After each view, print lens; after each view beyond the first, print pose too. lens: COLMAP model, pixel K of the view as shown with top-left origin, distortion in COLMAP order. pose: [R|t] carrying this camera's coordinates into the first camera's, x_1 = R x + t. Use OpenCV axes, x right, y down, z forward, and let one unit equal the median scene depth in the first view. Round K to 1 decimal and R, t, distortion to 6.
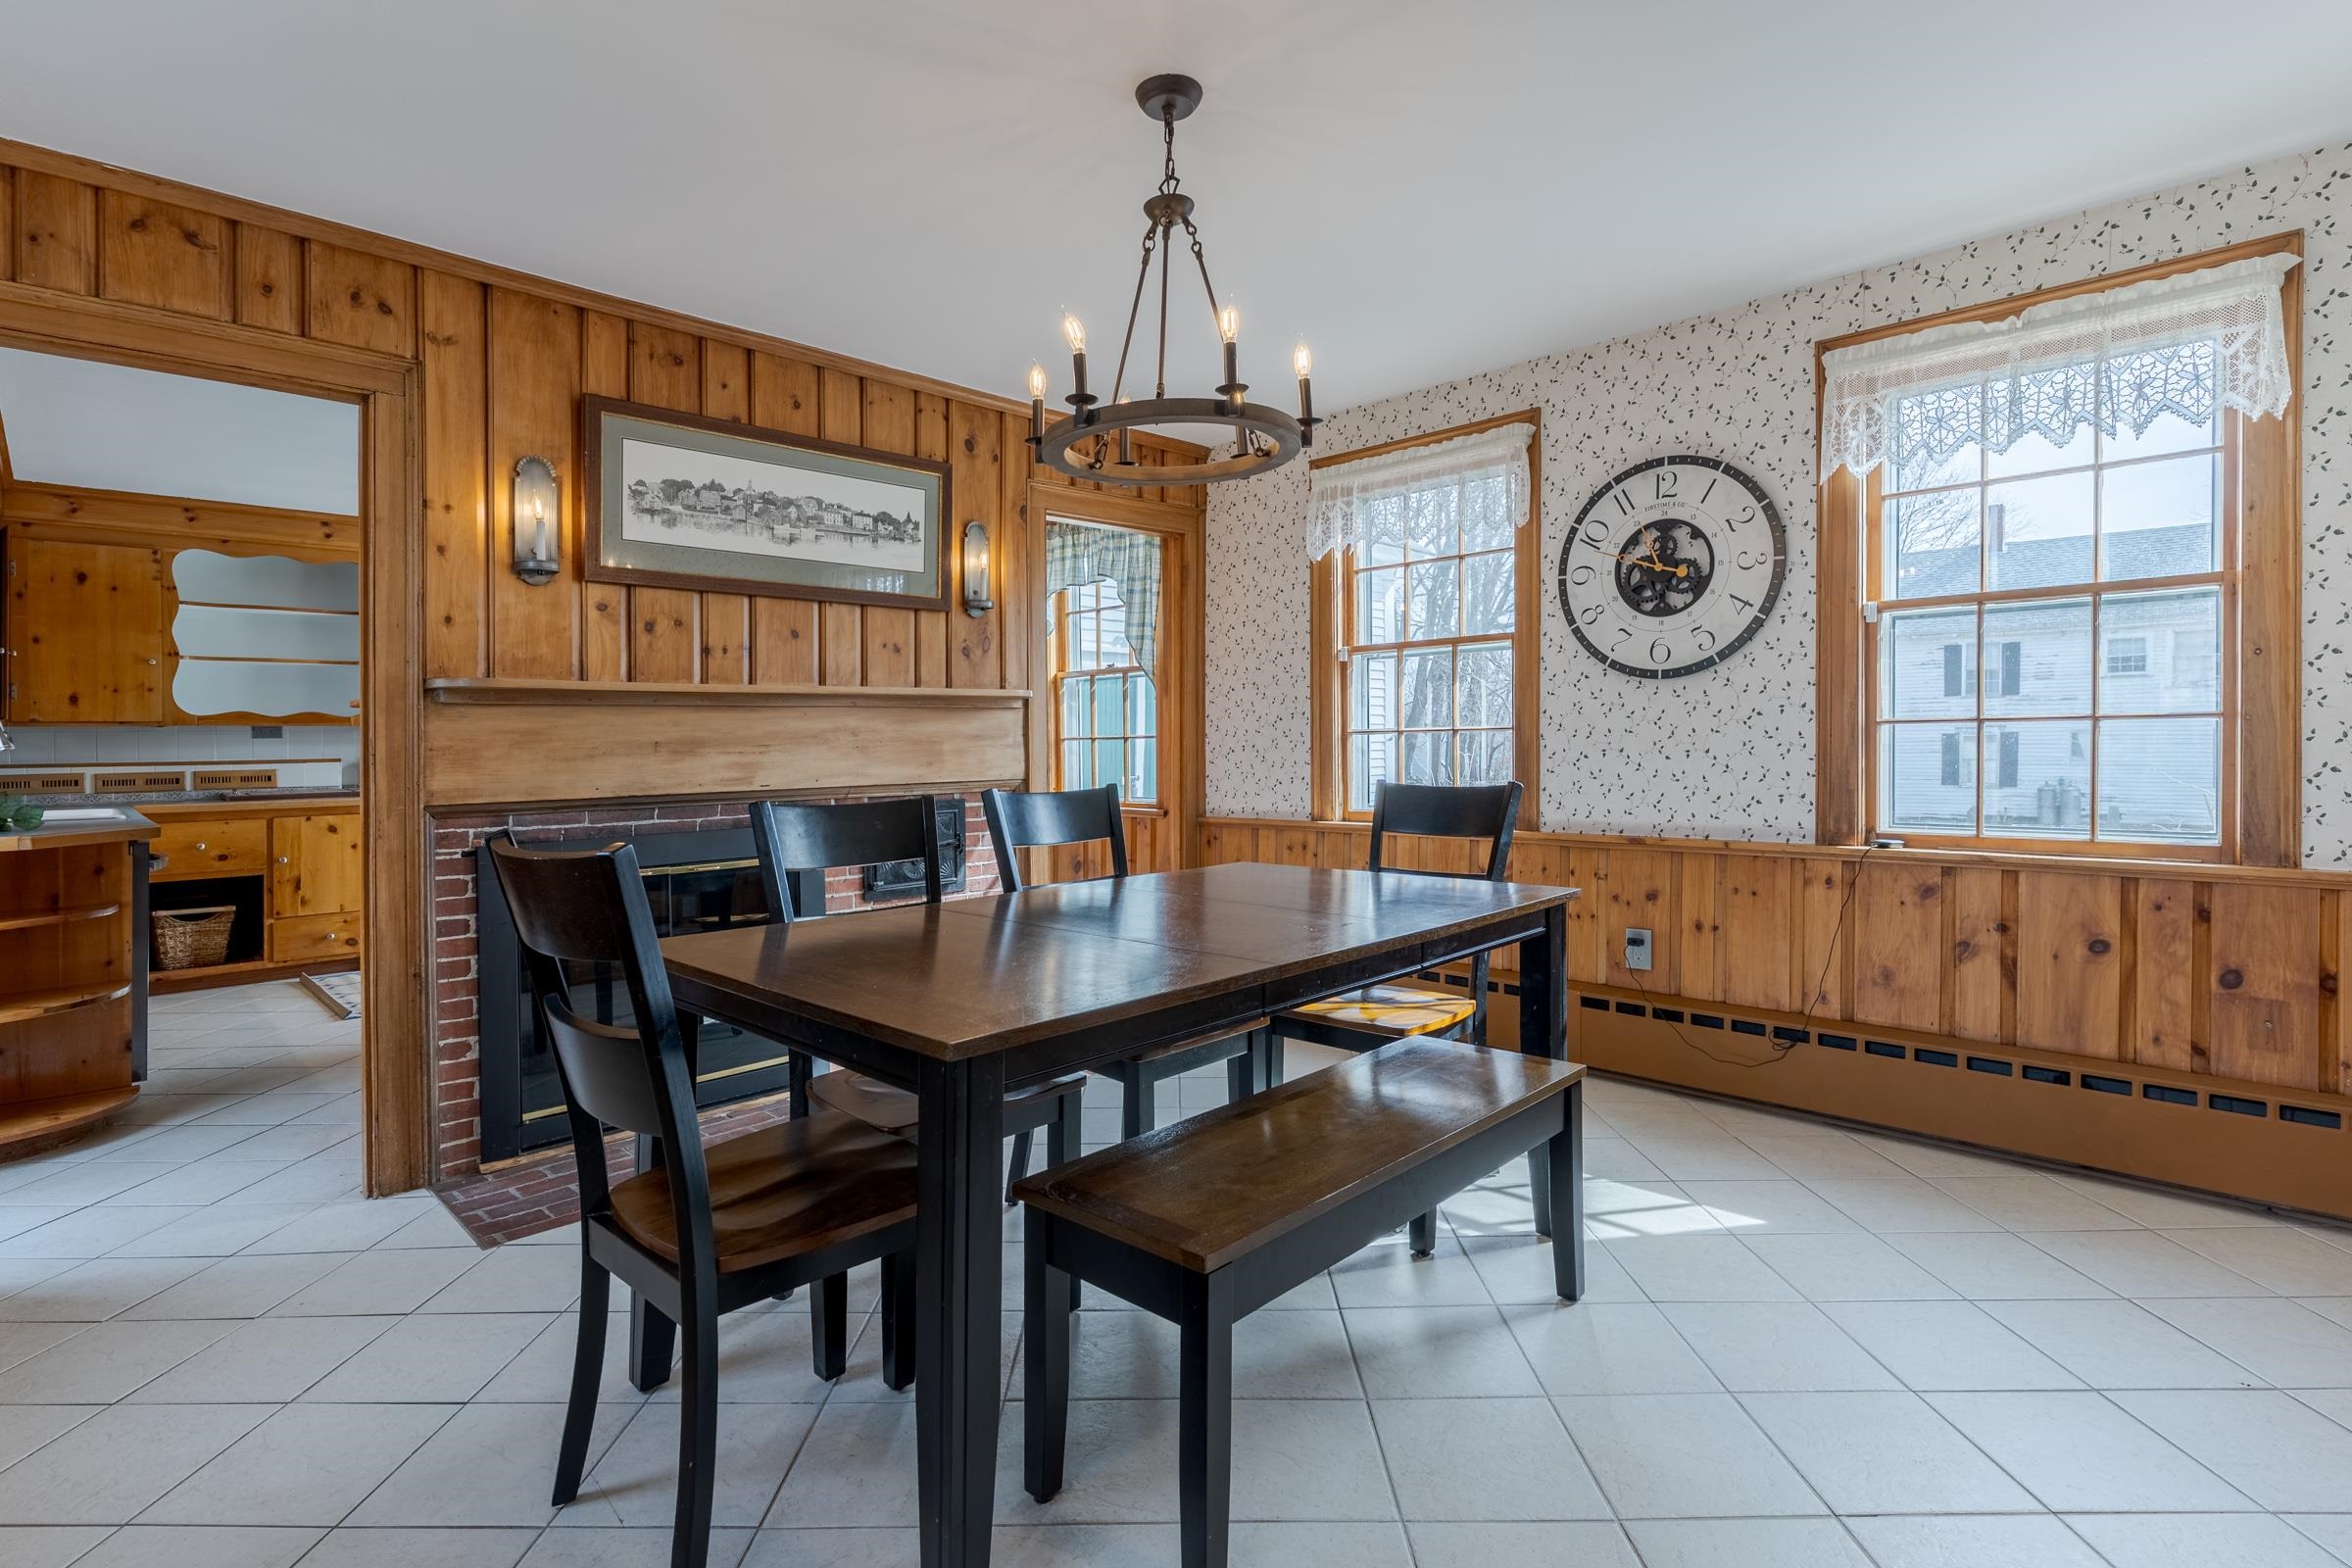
lens RADIAL K [[1117.4, 0, 1186.6], [0, 1117.4, 753.8], [0, 0, 1]] dist [-0.010180, -0.000686]
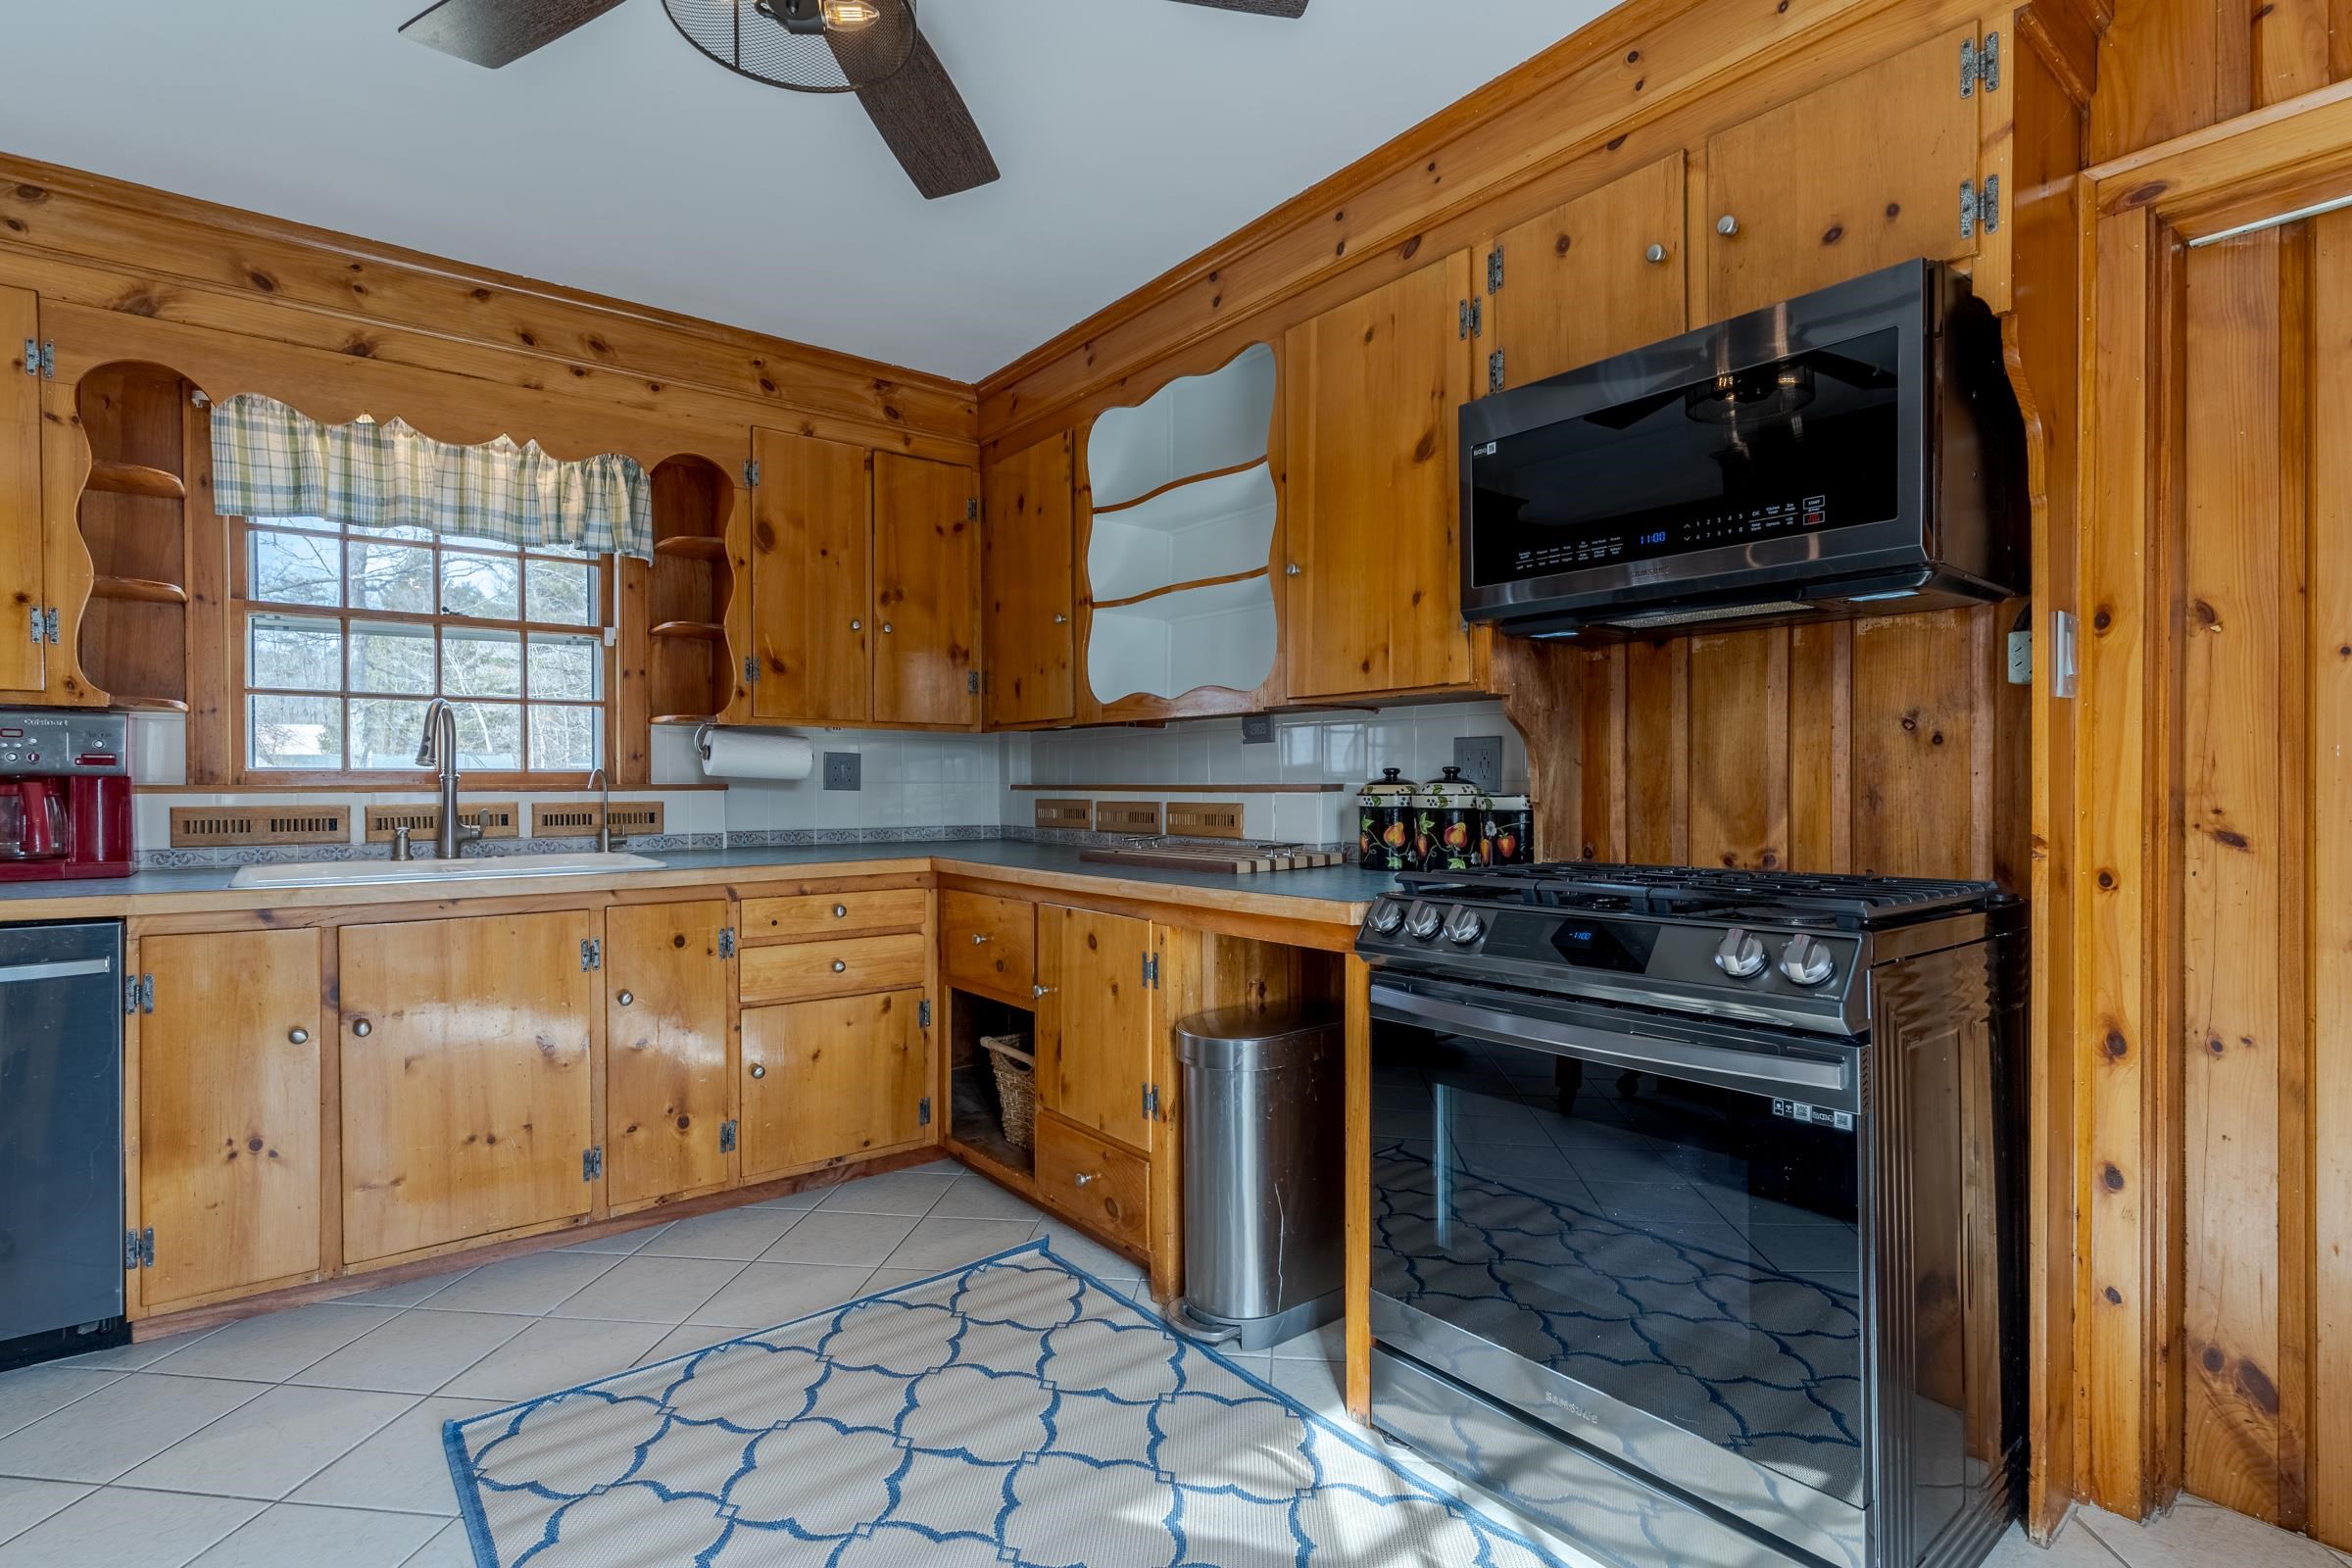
lens RADIAL K [[1117.4, 0, 1167.5], [0, 1117.4, 775.9], [0, 0, 1]] dist [-0.010180, -0.000686]
pose [[-0.122993, 0.015273, -0.992290, -0.500671], [0.007554, 0.999867, 0.014453, 0.000483], [0.992379, -0.005718, -0.123092, 1.769544]]
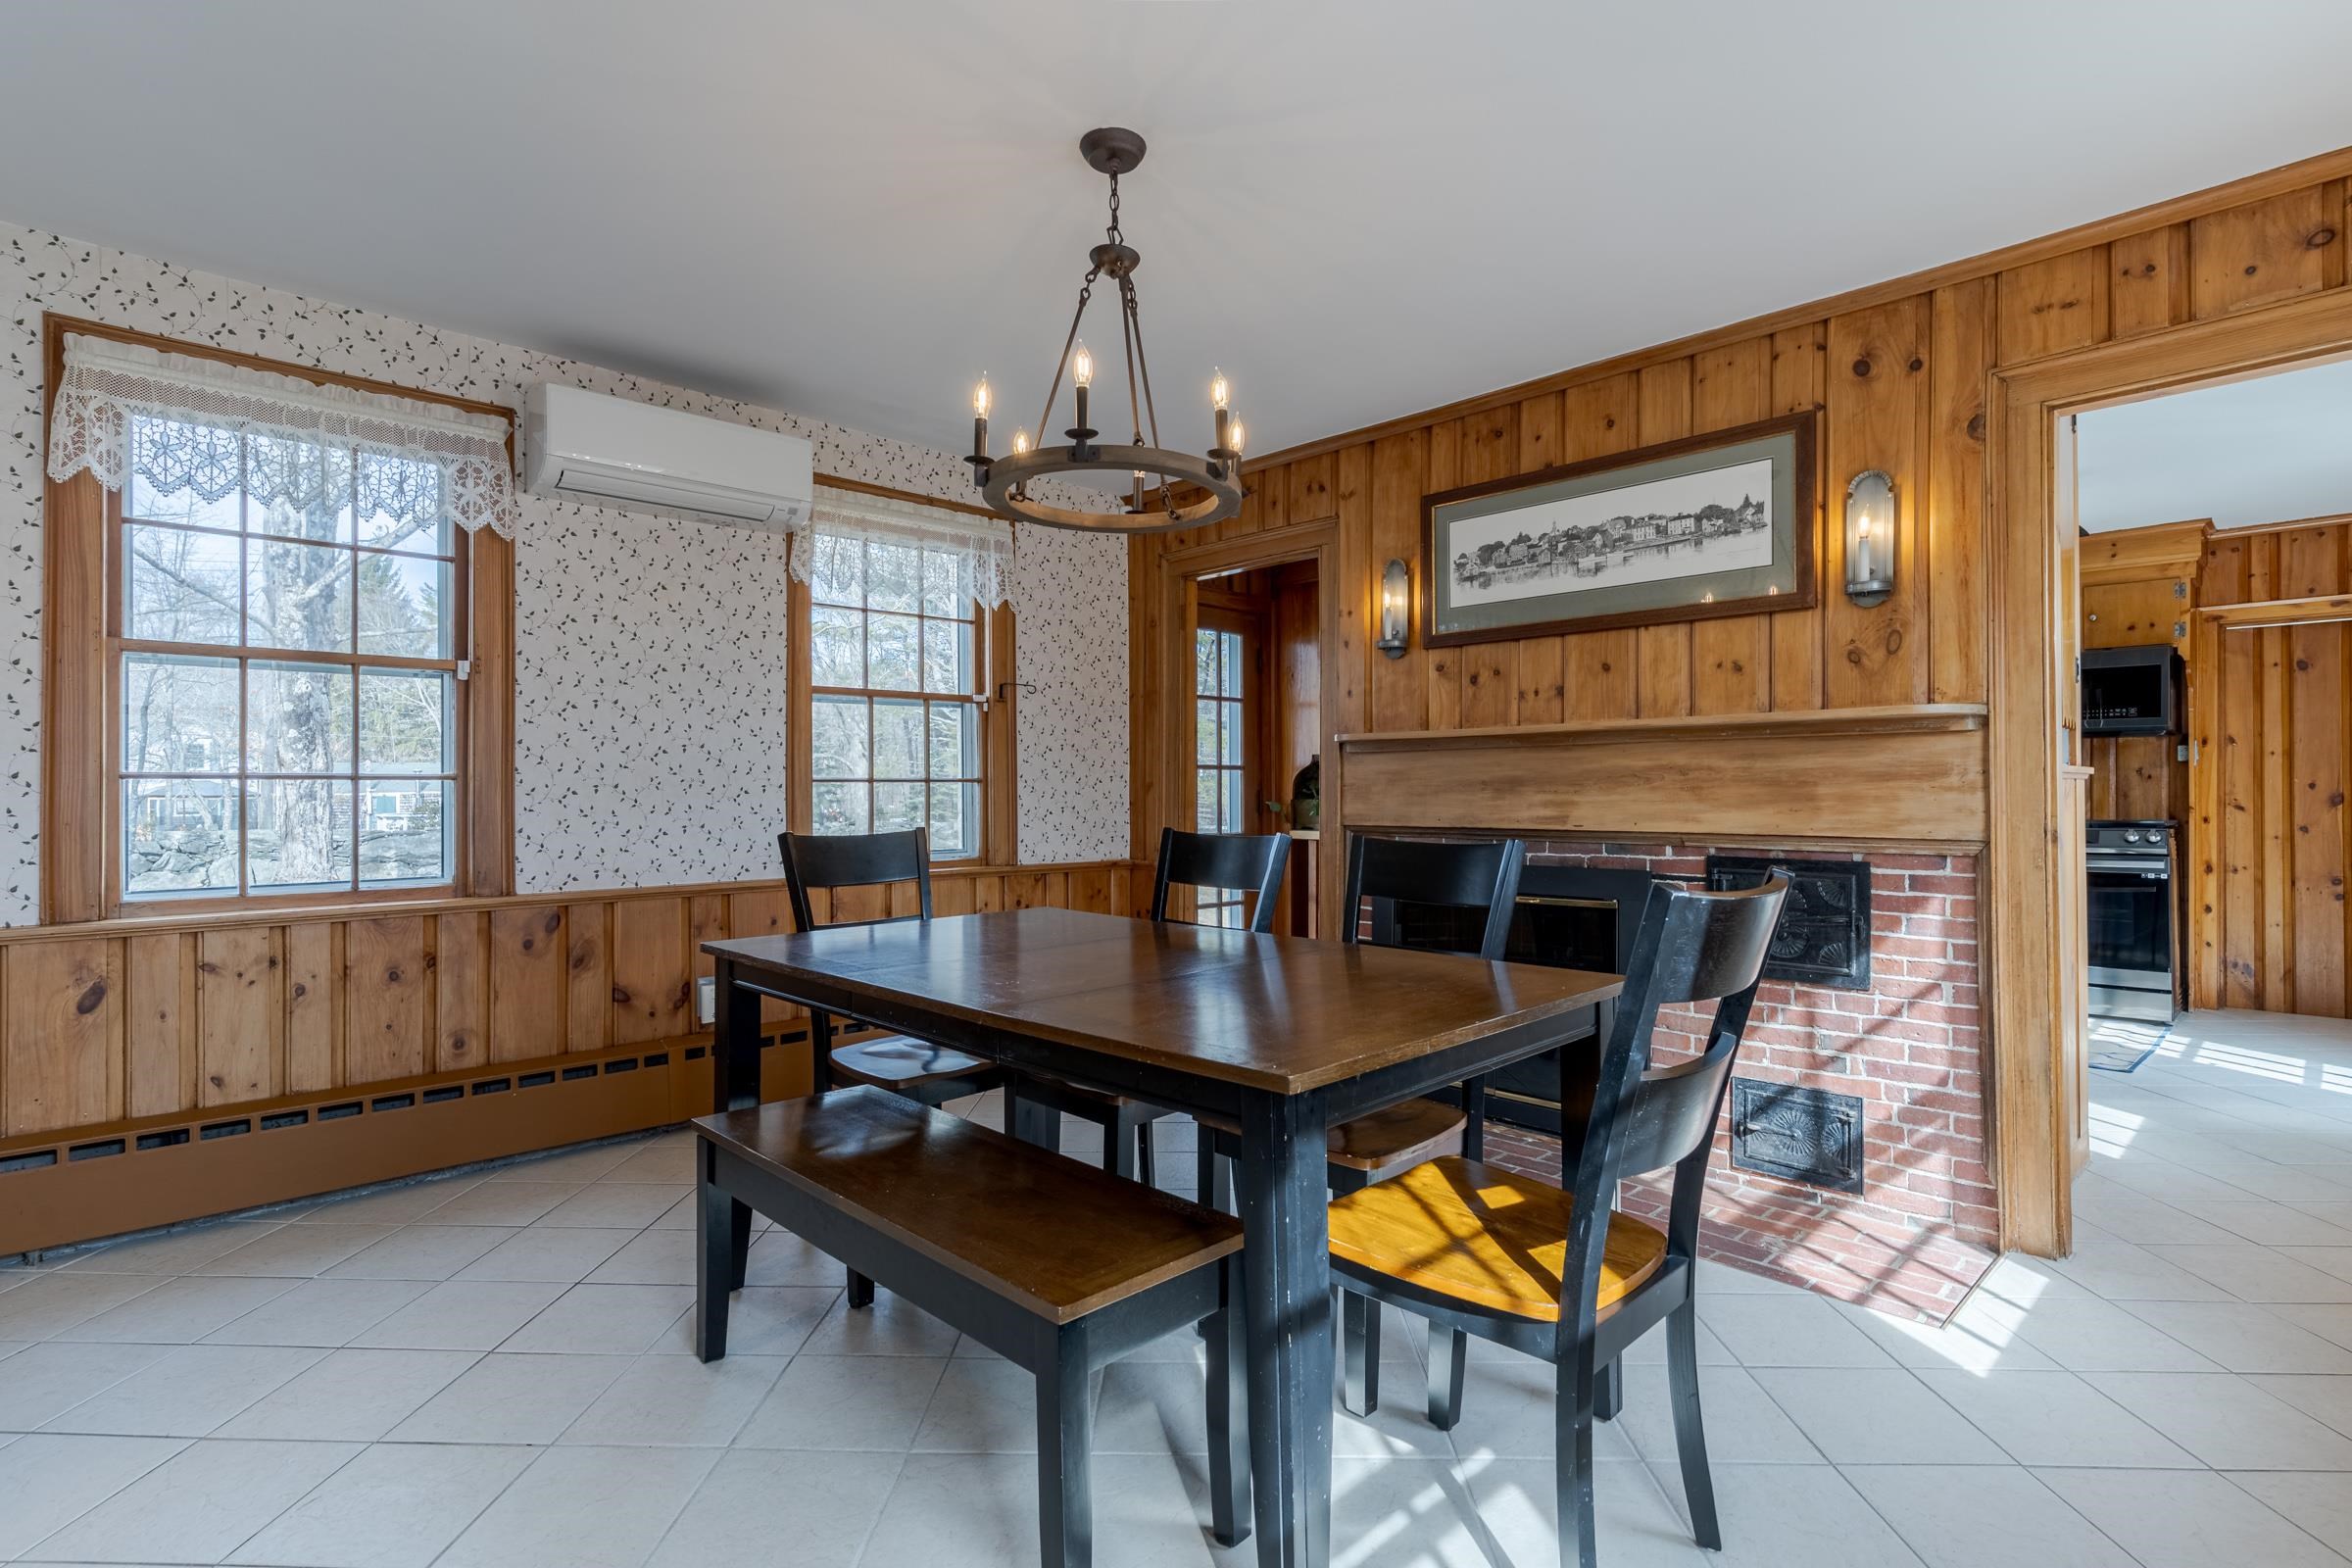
lens RADIAL K [[1117.4, 0, 1172.0], [0, 1117.4, 764.1], [0, 0, 1]] dist [-0.010180, -0.000686]
pose [[-0.034738, 0.000990, -0.999396, 0.621121], [-0.000265, 0.999999, 0.001000, -0.026561], [0.999396, 0.000299, -0.034738, 0.679908]]
